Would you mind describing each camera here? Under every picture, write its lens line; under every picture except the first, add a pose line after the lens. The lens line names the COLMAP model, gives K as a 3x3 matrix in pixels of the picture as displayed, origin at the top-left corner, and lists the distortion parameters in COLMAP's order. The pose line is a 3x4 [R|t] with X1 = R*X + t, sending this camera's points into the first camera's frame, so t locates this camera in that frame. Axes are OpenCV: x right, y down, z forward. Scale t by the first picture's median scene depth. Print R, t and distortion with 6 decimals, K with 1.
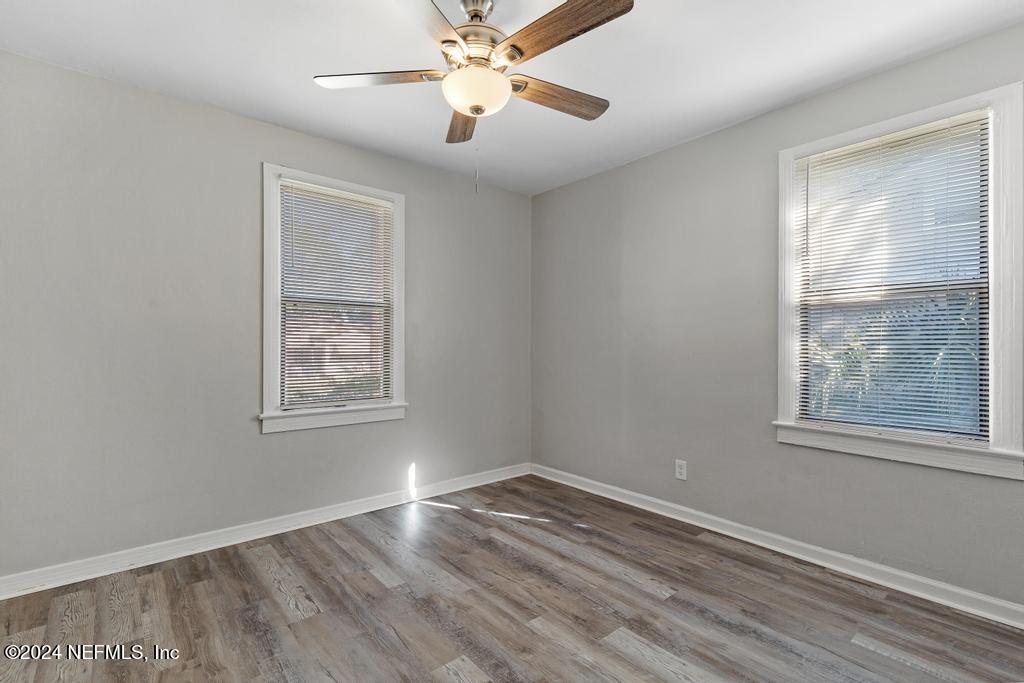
lens RADIAL K [[471.3, 0, 508.6], [0, 471.3, 343.8], [0, 0, 1]] dist [0.004821, -0.000242]
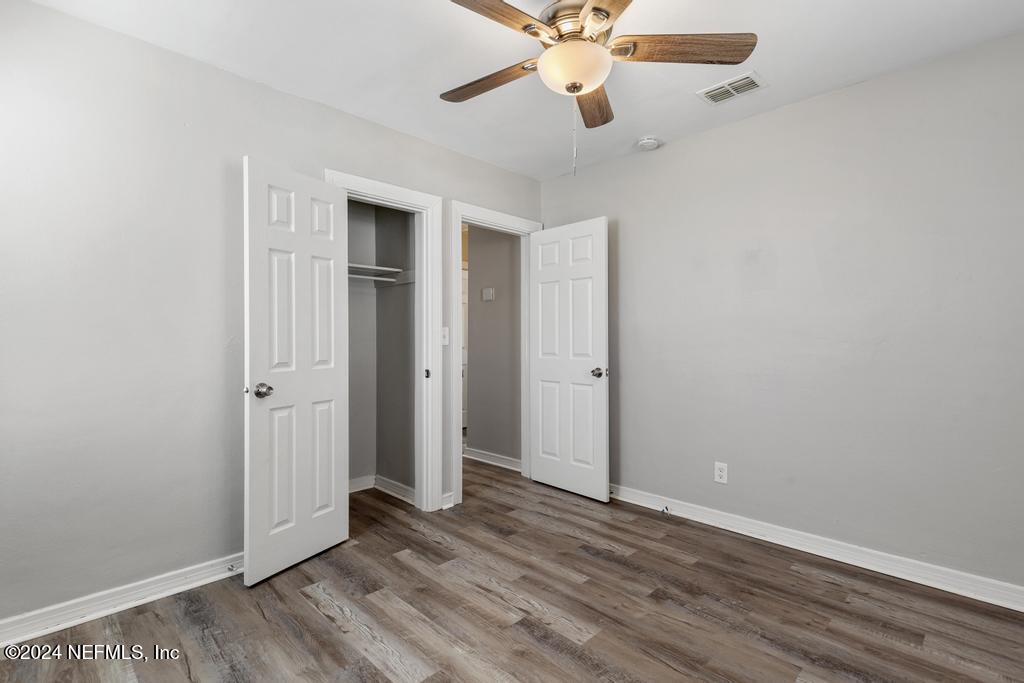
lens RADIAL K [[471.3, 0, 508.6], [0, 471.3, 343.8], [0, 0, 1]] dist [0.004821, -0.000242]
pose [[-0.996784, -0.001413, -0.080117, 0.136918], [-0.001659, 0.999994, 0.003006, 0.009788], [0.080112, 0.003129, -0.996781, 1.927317]]
